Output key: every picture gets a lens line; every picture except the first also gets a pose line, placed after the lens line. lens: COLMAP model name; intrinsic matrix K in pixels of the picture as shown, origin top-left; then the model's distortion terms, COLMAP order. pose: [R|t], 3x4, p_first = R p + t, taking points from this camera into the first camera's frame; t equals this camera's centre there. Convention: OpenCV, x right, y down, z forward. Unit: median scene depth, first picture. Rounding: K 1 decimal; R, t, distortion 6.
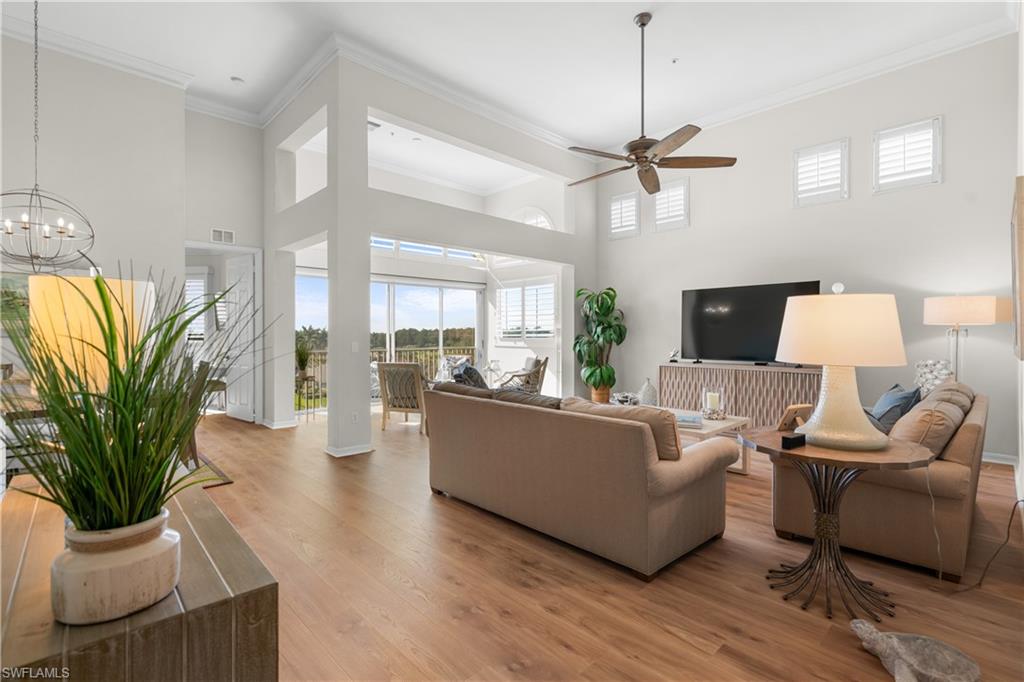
lens RADIAL K [[476.2, 0, 513.1], [0, 476.2, 337.8], [0, 0, 1]] dist [-0.002720, -0.000139]
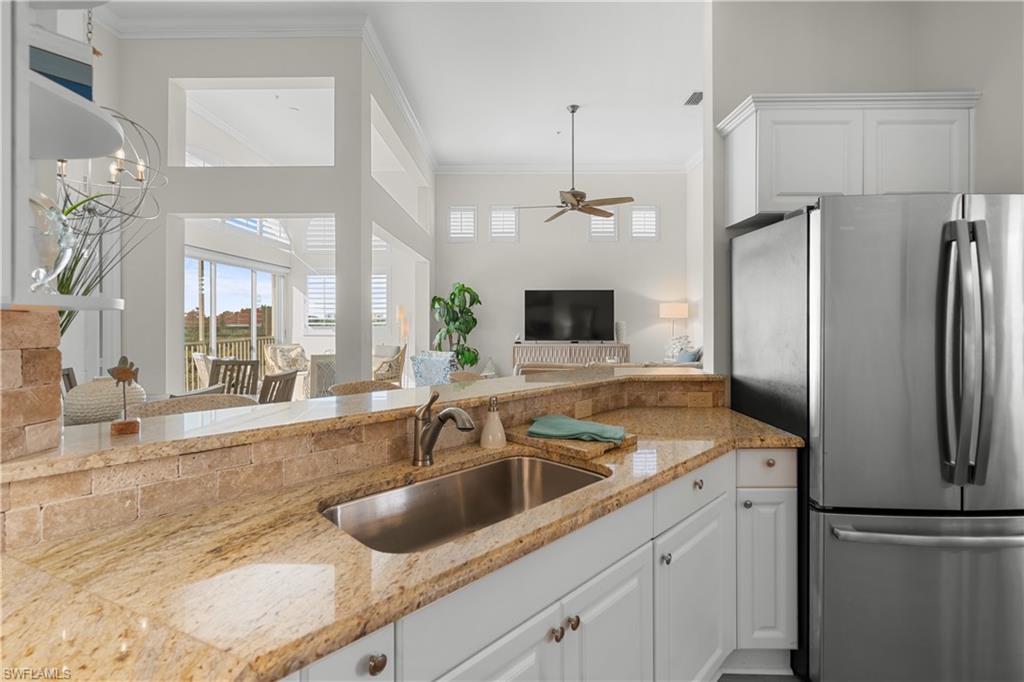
lens RADIAL K [[476.2, 0, 507.7], [0, 476.2, 321.9], [0, 0, 1]] dist [-0.002720, -0.000139]
pose [[0.708867, -0.006454, 0.705313, -0.554761], [0.006019, 0.999977, 0.003101, -0.012145], [-0.705317, 0.002047, 0.708889, 0.065449]]
